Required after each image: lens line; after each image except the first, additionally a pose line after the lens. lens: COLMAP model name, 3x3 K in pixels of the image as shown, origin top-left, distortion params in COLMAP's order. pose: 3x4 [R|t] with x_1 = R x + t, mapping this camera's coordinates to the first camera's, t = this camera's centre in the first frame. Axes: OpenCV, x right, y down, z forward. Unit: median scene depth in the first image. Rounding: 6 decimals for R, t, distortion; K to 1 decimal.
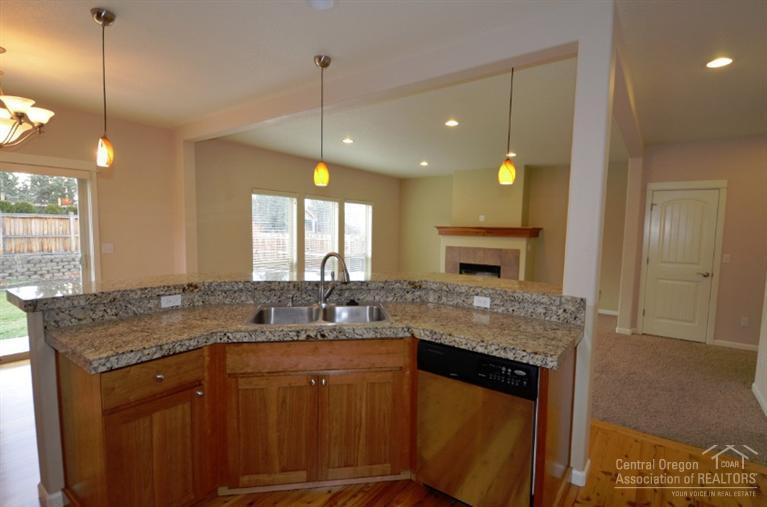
lens RADIAL K [[367.7, 0, 386.7], [0, 367.7, 256.8], [0, 0, 1]] dist [0.001382, 0.000066]
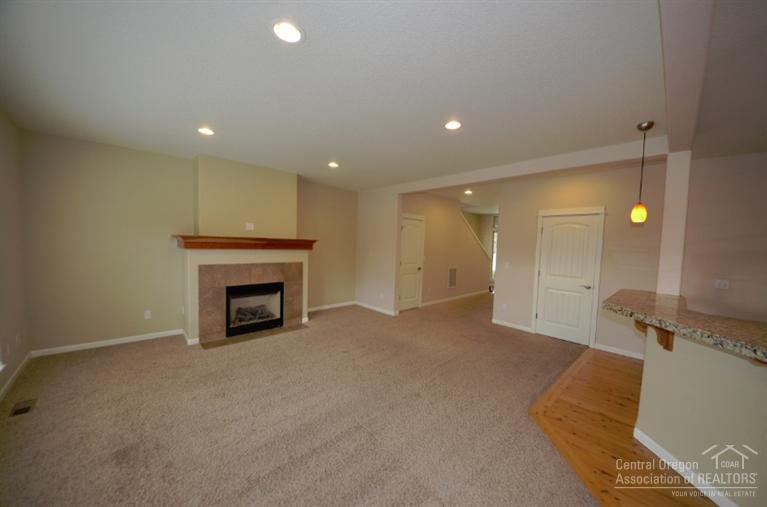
lens RADIAL K [[274.5, 0, 388.4], [0, 274.5, 254.4], [0, 0, 1]] dist [0.002041, -0.000272]
pose [[0.156354, -0.055235, 0.986155, -0.294723], [0.047878, 0.997685, 0.048290, -0.060654], [-0.986540, 0.039664, 0.158637, 0.628458]]
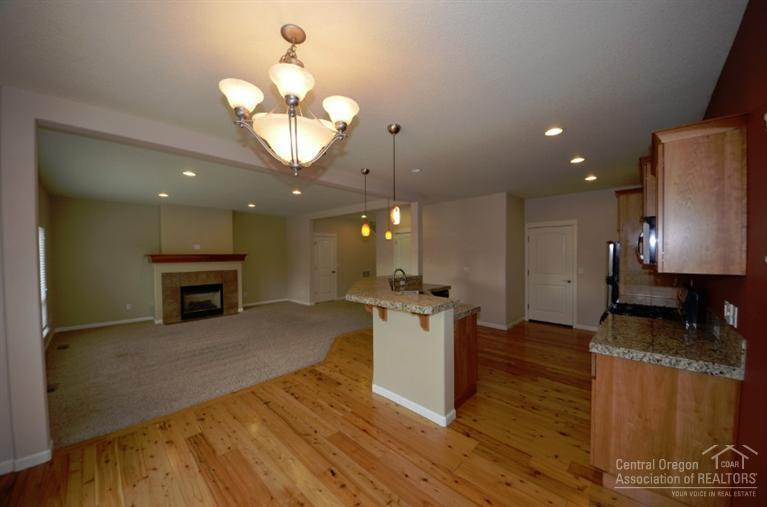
lens RADIAL K [[274.5, 0, 384.8], [0, 274.5, 255.3], [0, 0, 1]] dist [0.002041, -0.000272]
pose [[0.106300, -0.027007, 0.993967, -0.593038], [0.086010, 0.996134, 0.017868, -0.042092], [-0.990607, 0.083592, 0.108212, 0.301714]]
